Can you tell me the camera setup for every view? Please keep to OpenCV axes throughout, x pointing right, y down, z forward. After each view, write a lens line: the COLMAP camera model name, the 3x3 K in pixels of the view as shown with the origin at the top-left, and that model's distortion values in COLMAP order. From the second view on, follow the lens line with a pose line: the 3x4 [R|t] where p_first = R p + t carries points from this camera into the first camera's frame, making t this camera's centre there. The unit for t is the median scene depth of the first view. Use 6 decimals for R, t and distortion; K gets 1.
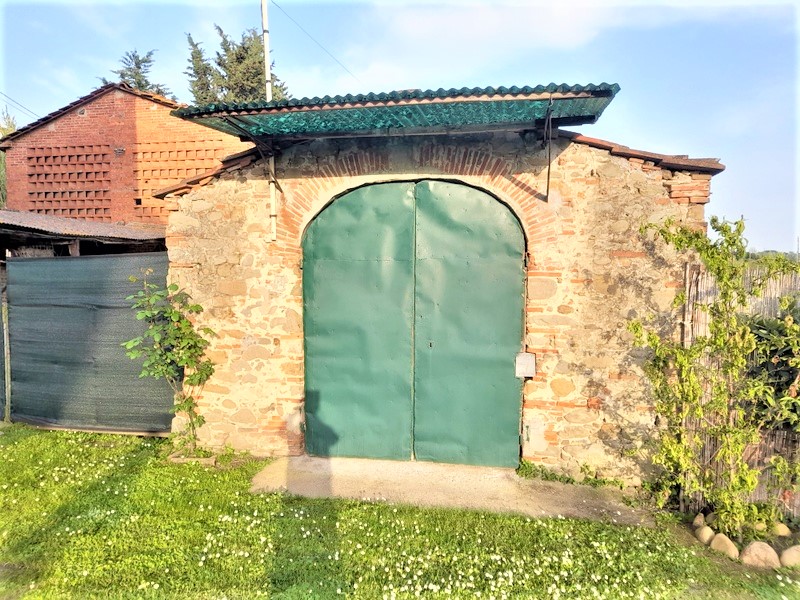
lens RADIAL K [[582.4, 0, 390.9], [0, 582.4, 295.9], [0, 0, 1]] dist [0.101171, -0.097103]
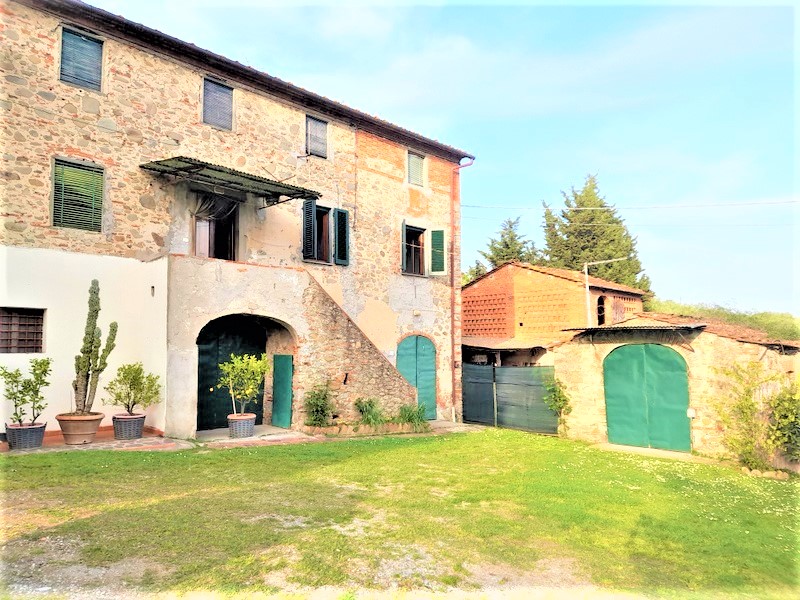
lens RADIAL K [[577.0, 0, 393.2], [0, 577.0, 295.8], [0, 0, 1]] dist [0.098948, -0.092082]
pose [[0.846107, -0.056200, -0.530042, 0.484096], [-0.014829, 0.991559, -0.128806, -0.041557], [0.532807, 0.116843, 0.838132, -1.854994]]
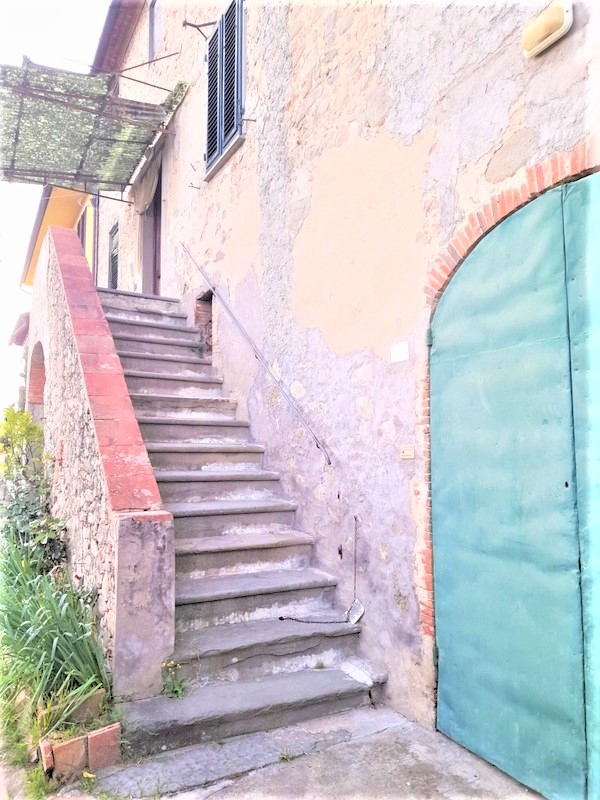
lens RADIAL K [[582.4, 0, 301.0], [0, 582.4, 409.6], [0, 0, 1]] dist [0.101171, -0.097103]
pose [[-0.737293, -0.055876, -0.673259, -0.646734], [-0.024933, 0.998145, -0.055535, -0.036110], [0.675113, -0.024159, -0.737319, 1.055908]]
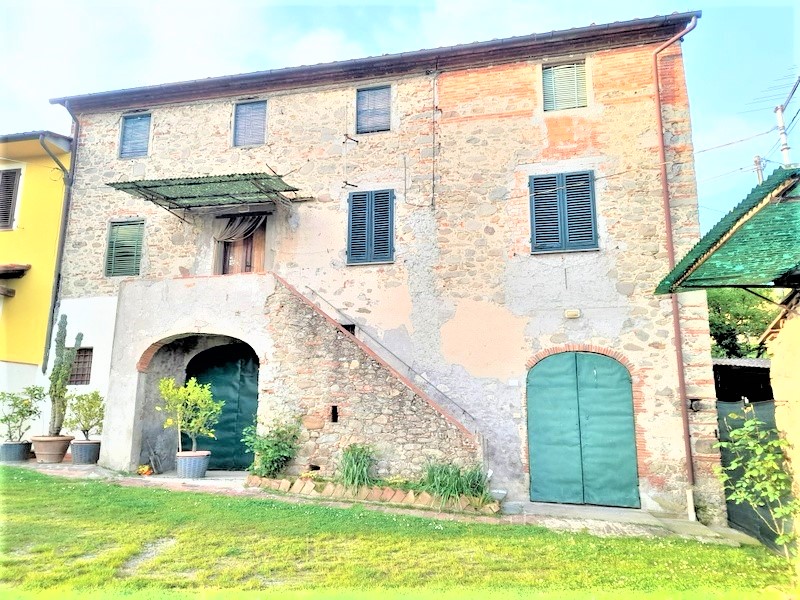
lens RADIAL K [[568.6, 0, 394.6], [0, 568.6, 307.9], [0, 0, 1]] dist [0.077265, -0.077622]
pose [[0.008080, -0.206252, -0.978466, 0.705184], [-0.043983, 0.977477, -0.206406, 0.028602], [0.999000, 0.044704, -0.001174, 0.292654]]
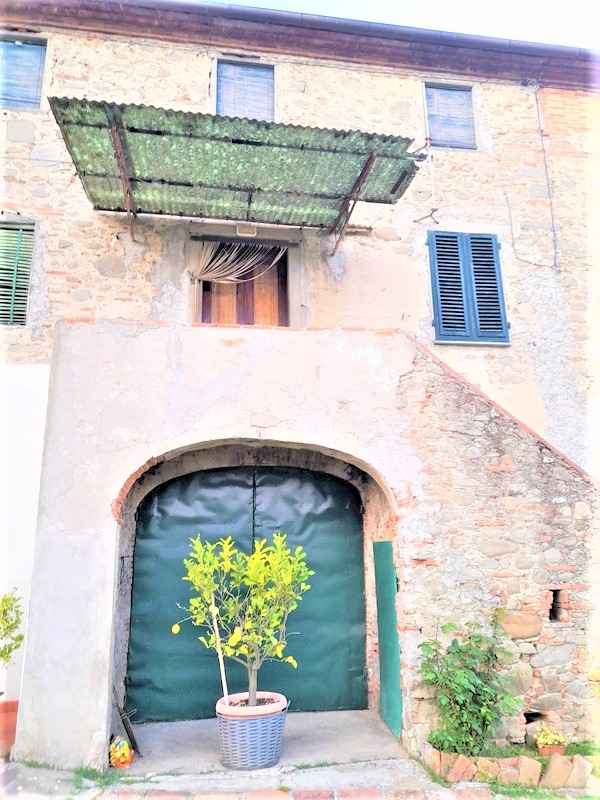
lens RADIAL K [[568.6, 0, 306.7], [0, 568.6, 416.2], [0, 0, 1]] dist [0.077265, -0.077622]
pose [[0.375650, -0.239584, -0.895258, -0.279496], [-0.011303, 0.964750, -0.262924, -0.048019], [0.926693, 0.108887, 0.359700, -0.578280]]
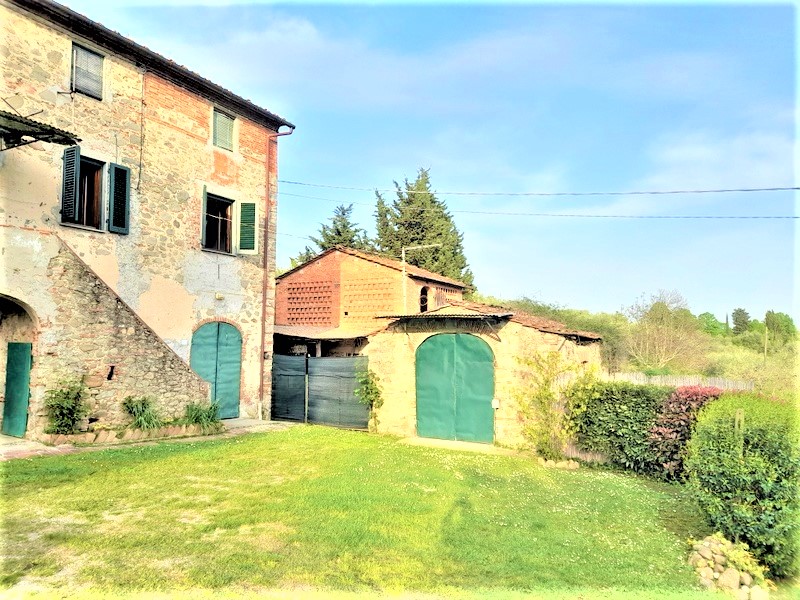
lens RADIAL K [[582.4, 0, 390.9], [0, 582.4, 295.9], [0, 0, 1]] dist [0.101171, -0.097103]
pose [[0.957301, -0.019970, -0.288402, 0.497481], [-0.014633, 0.992985, -0.117330, -0.042442], [0.288722, 0.116540, 0.950294, -1.545748]]
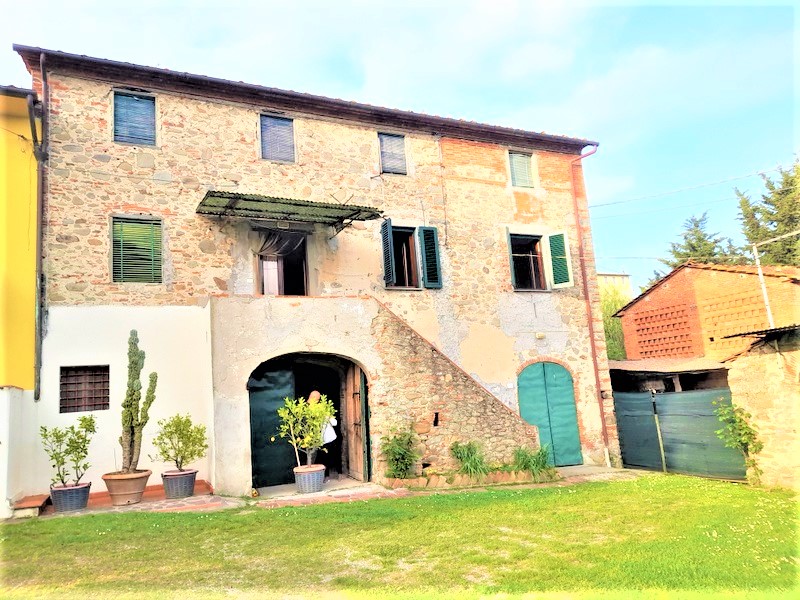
lens RADIAL K [[577.4, 0, 394.5], [0, 577.4, 297.2], [0, 0, 1]] dist [0.092197, -0.087140]
pose [[0.612825, -0.184552, -0.768366, 0.582242], [0.043167, 0.978712, -0.200646, -0.022609], [0.789039, 0.089792, 0.607746, -1.290215]]
